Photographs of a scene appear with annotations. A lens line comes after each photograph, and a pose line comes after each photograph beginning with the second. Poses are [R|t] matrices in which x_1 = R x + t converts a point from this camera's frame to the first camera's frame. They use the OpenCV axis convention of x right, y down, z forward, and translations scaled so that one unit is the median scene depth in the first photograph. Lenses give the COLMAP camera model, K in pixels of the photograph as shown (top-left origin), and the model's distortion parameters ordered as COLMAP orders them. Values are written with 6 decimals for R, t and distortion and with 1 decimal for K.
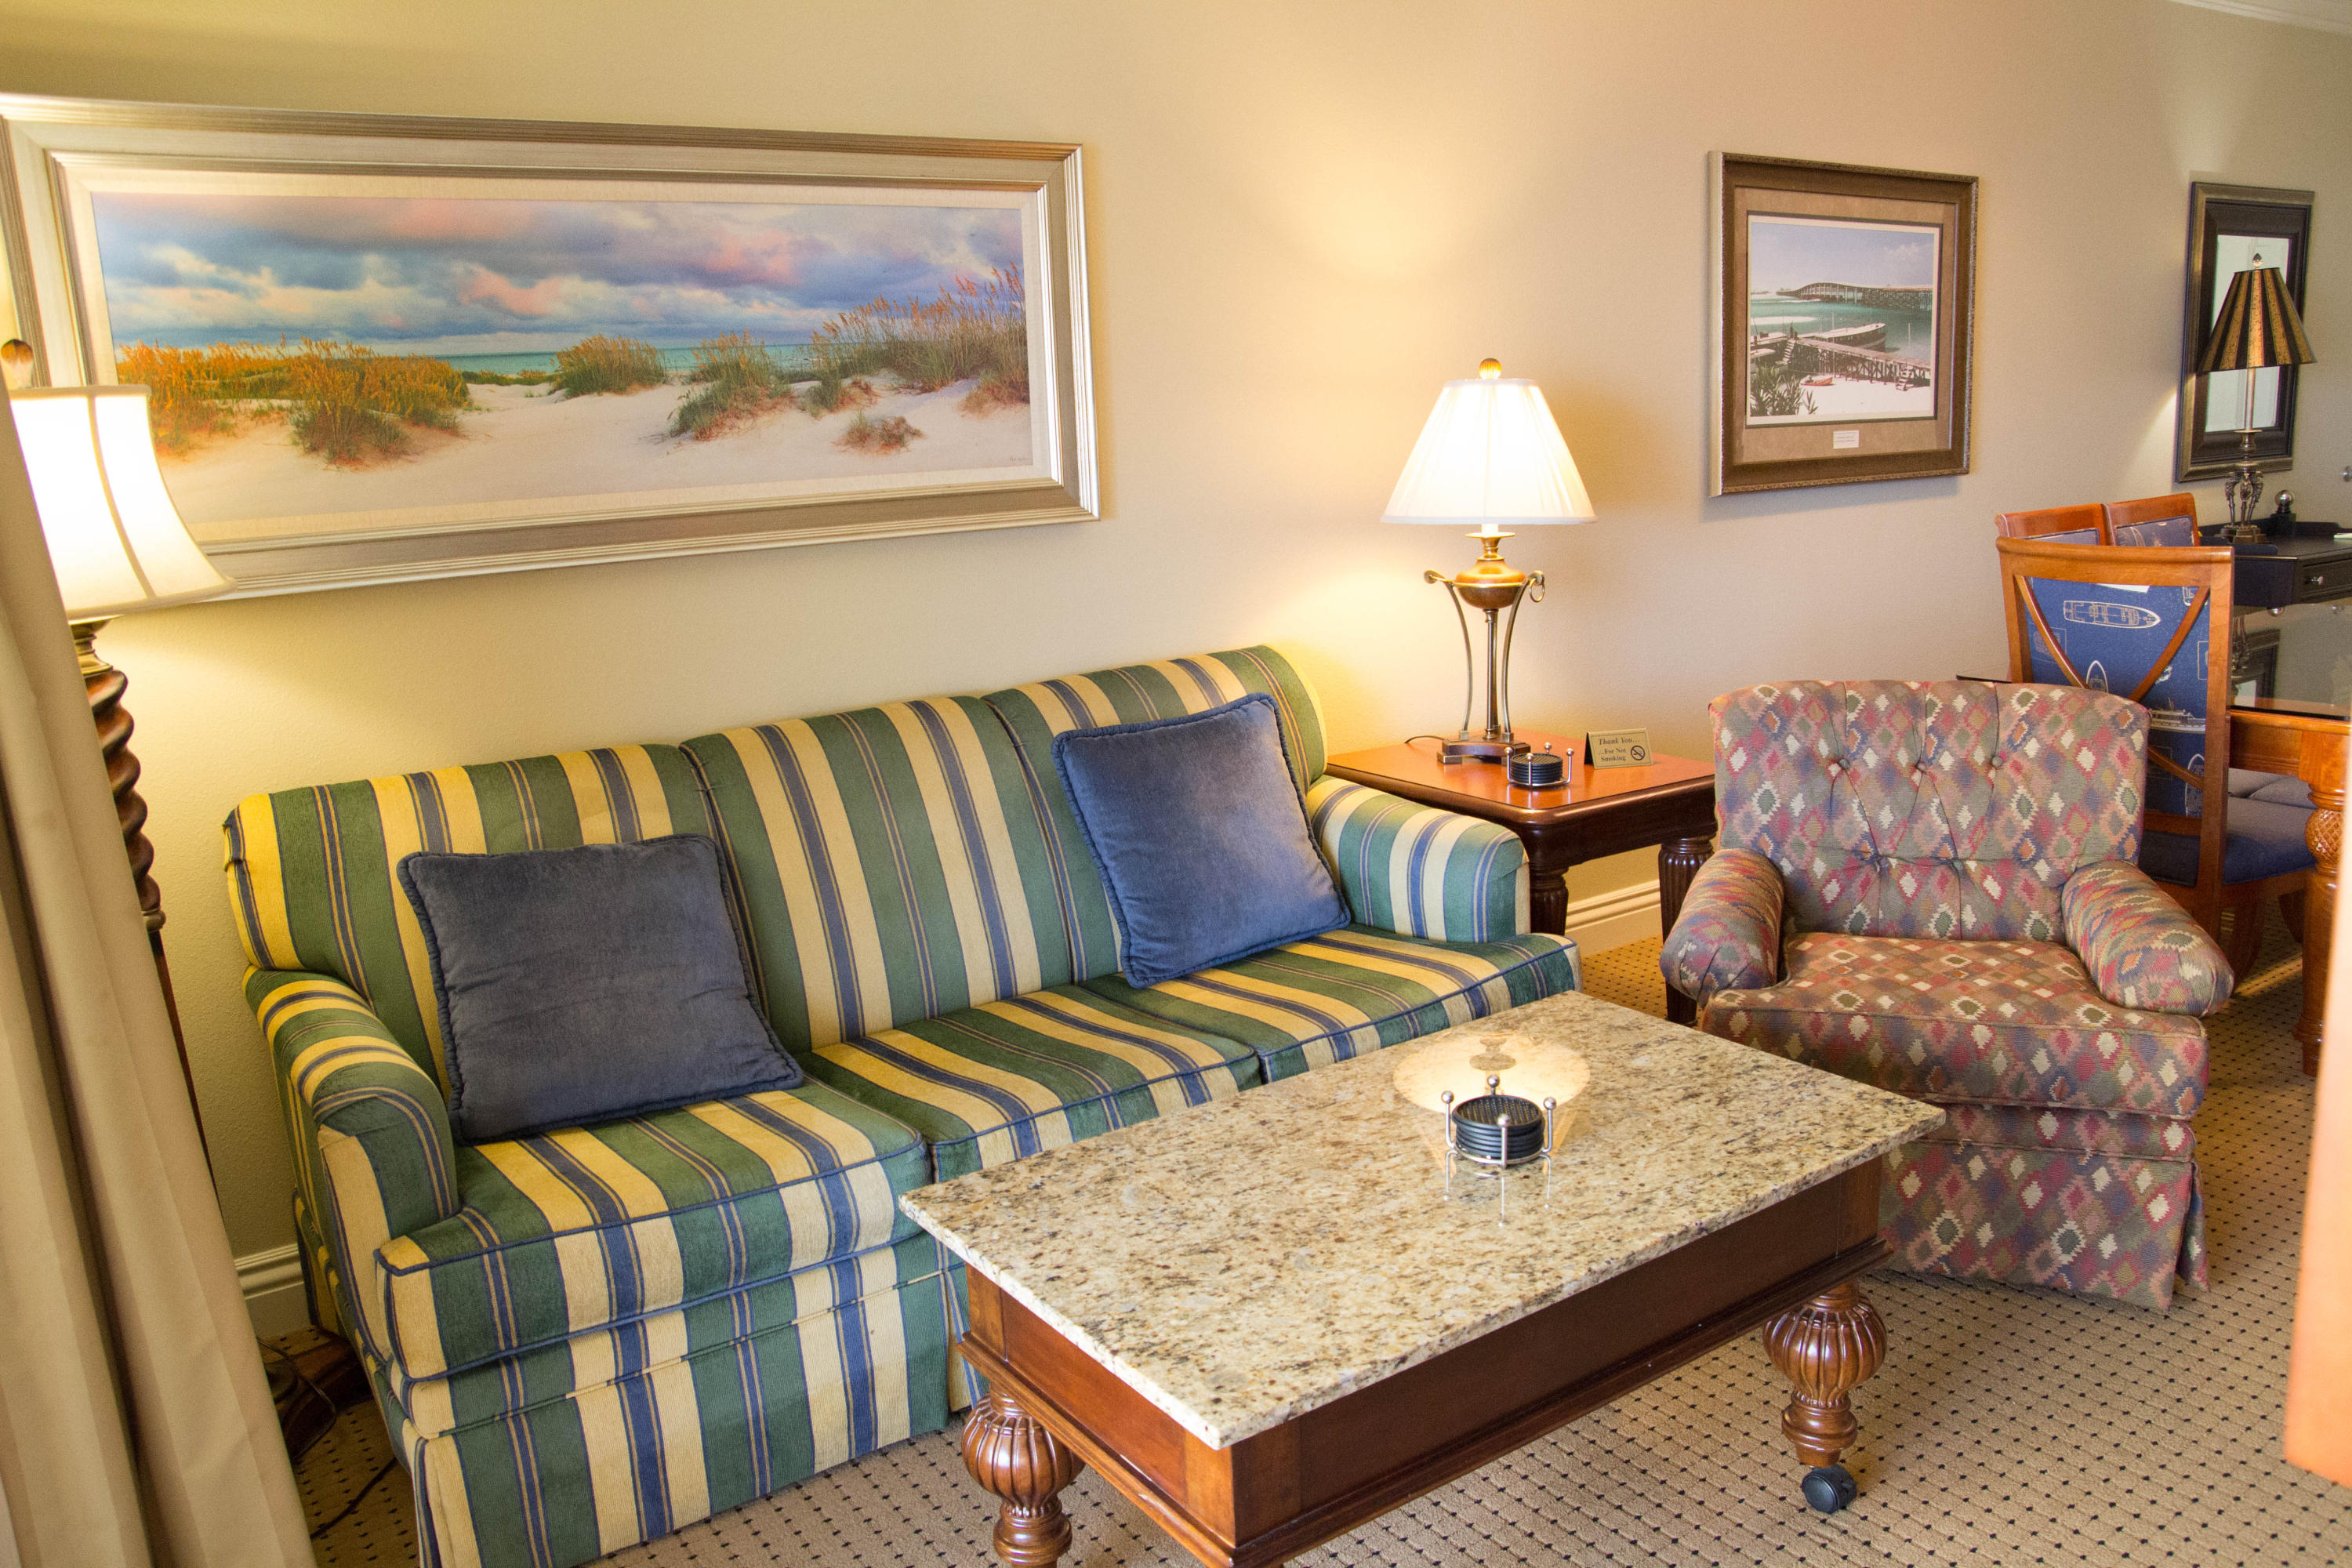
lens RADIAL K [[1802.5, 0, 1176.0], [0, 1802.5, 784.0], [0, 0, 1]] dist [-0.135924, 0.119963]
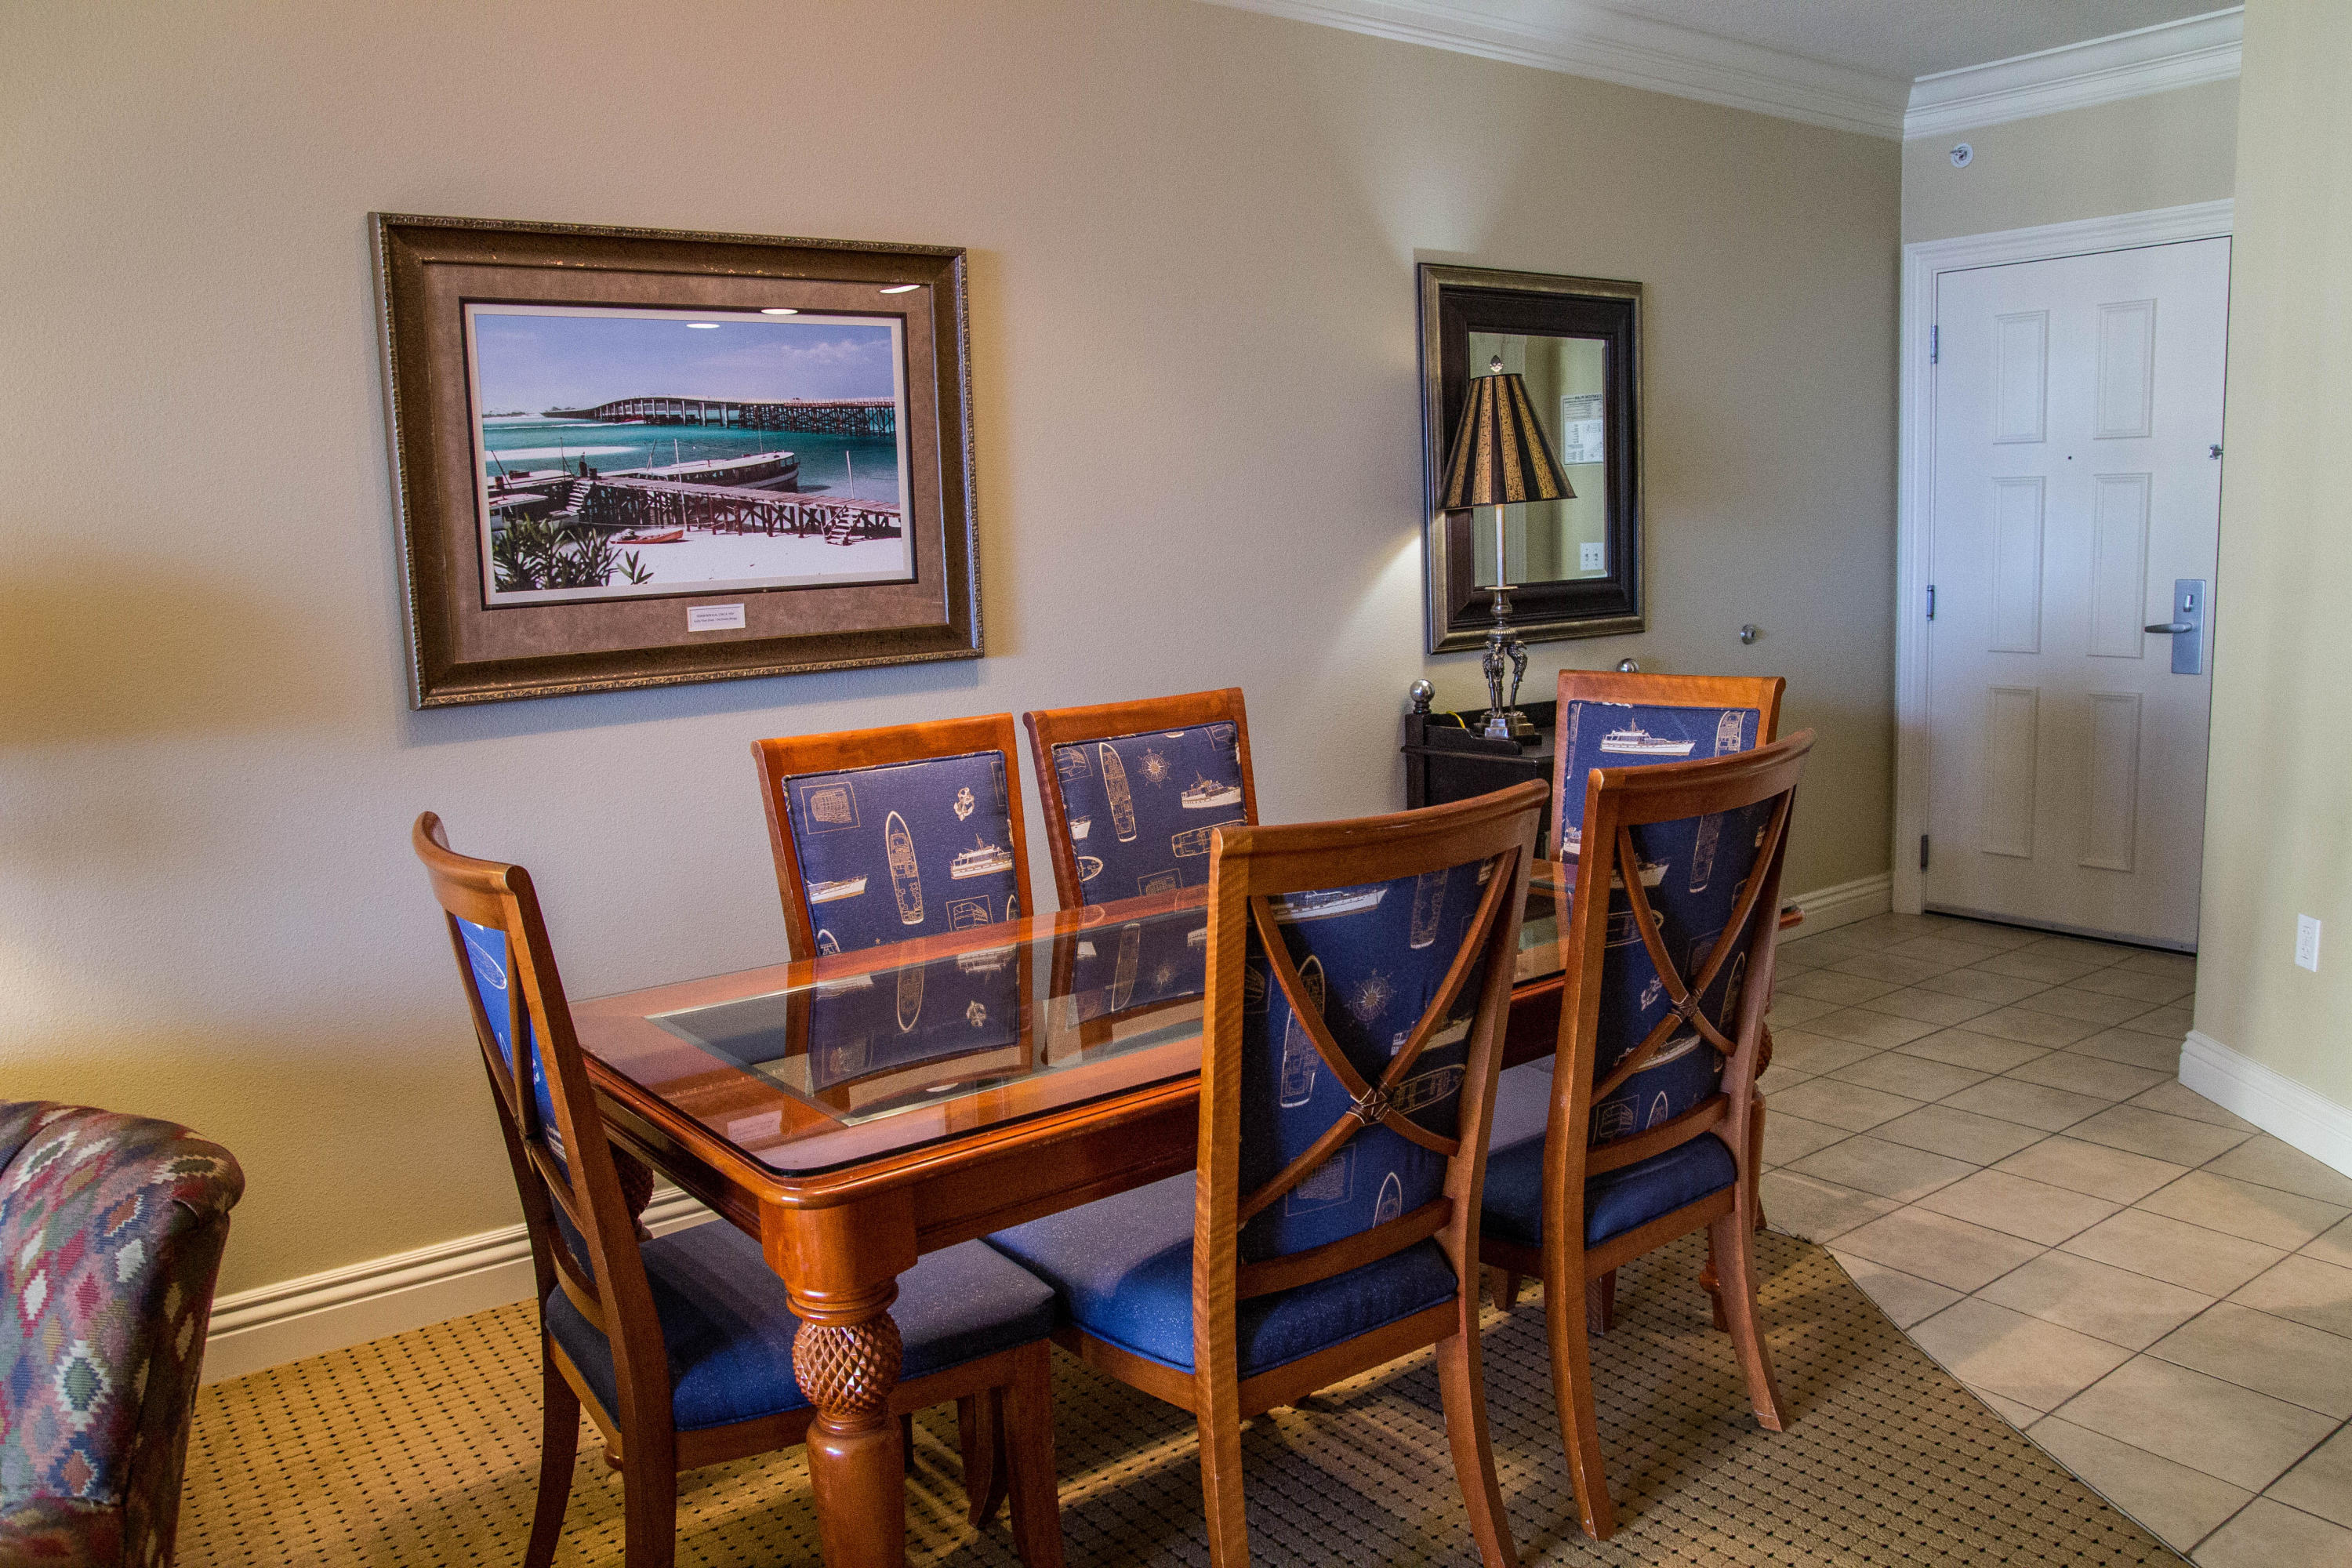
lens RADIAL K [[1802.5, 0, 1176.0], [0, 1802.5, 784.0], [0, 0, 1]] dist [-0.135924, 0.119963]
pose [[0.999376, -0.002237, 0.035249, 0.537539], [0.004661, 0.997616, -0.068850, -0.079792], [-0.035011, 0.068971, 0.997004, 0.291864]]
